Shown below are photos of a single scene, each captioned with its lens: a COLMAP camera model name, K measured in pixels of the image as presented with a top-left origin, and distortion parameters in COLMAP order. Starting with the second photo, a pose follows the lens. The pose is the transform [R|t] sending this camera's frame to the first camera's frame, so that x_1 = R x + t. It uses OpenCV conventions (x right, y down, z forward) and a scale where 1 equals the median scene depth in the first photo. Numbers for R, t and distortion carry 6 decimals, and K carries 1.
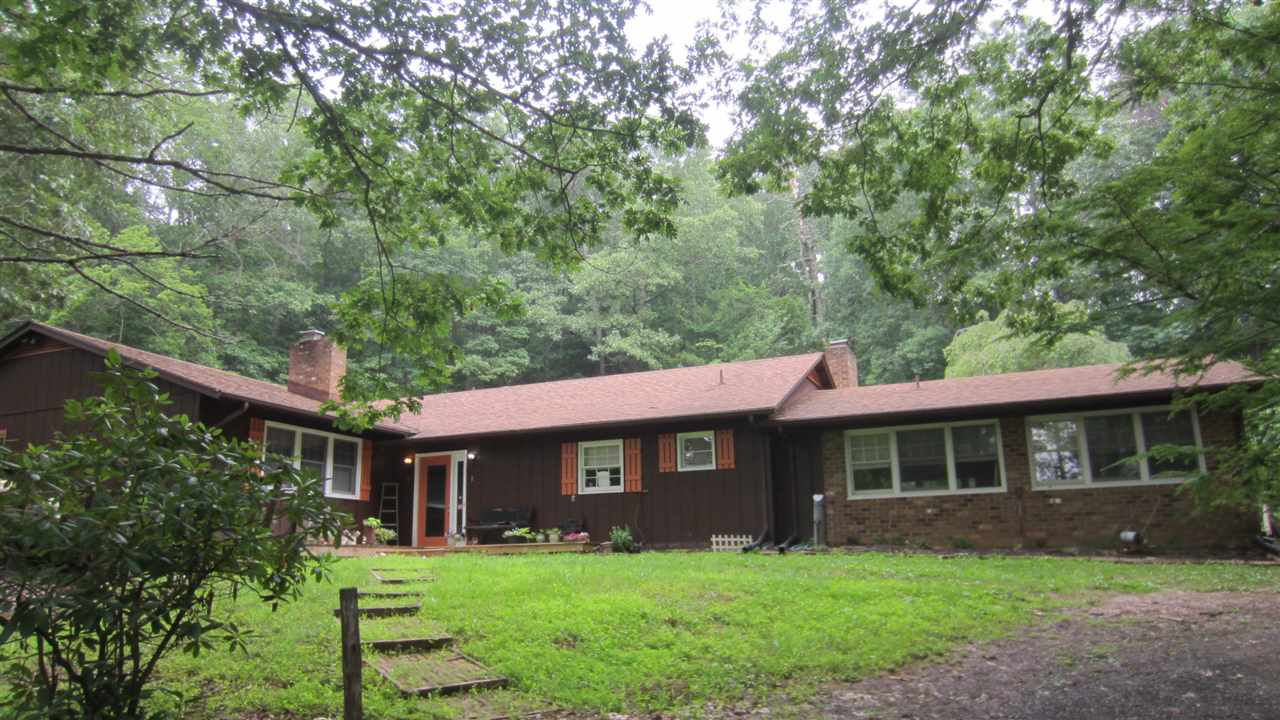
lens RADIAL K [[917.6, 0, 637.2], [0, 917.6, 359.9], [0, 0, 1]] dist [-0.026848, 0.004703]
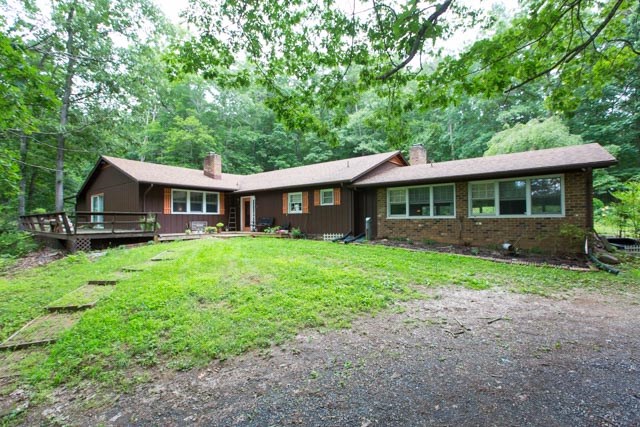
lens RADIAL K [[293.9, 0, 324.9], [0, 293.9, 215.4], [0, 0, 1]] dist [-0.005692, -0.000659]
pose [[0.963277, 0.006966, -0.268419, 0.243975], [0.051747, 0.976108, 0.211034, -0.016005], [0.263476, -0.217174, 0.939902, 0.237708]]
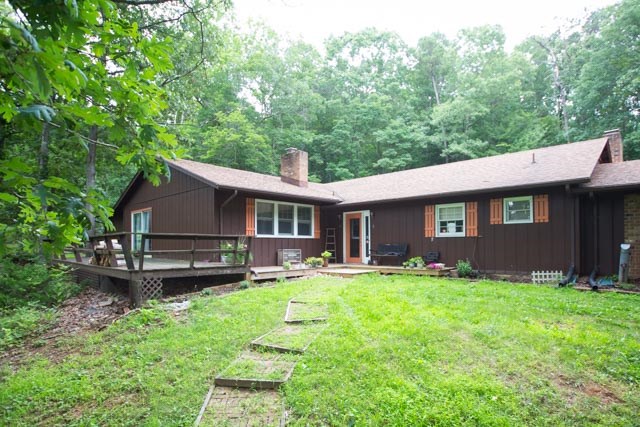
lens RADIAL K [[352.4, 0, 331.9], [0, 352.4, 242.1], [0, 0, 1]] dist [-0.038833, 0.004763]
pose [[0.938897, 0.011516, -0.344006, -0.021034], [0.065580, 0.975146, 0.211634, 0.010970], [0.337893, -0.221262, 0.914807, 0.346632]]
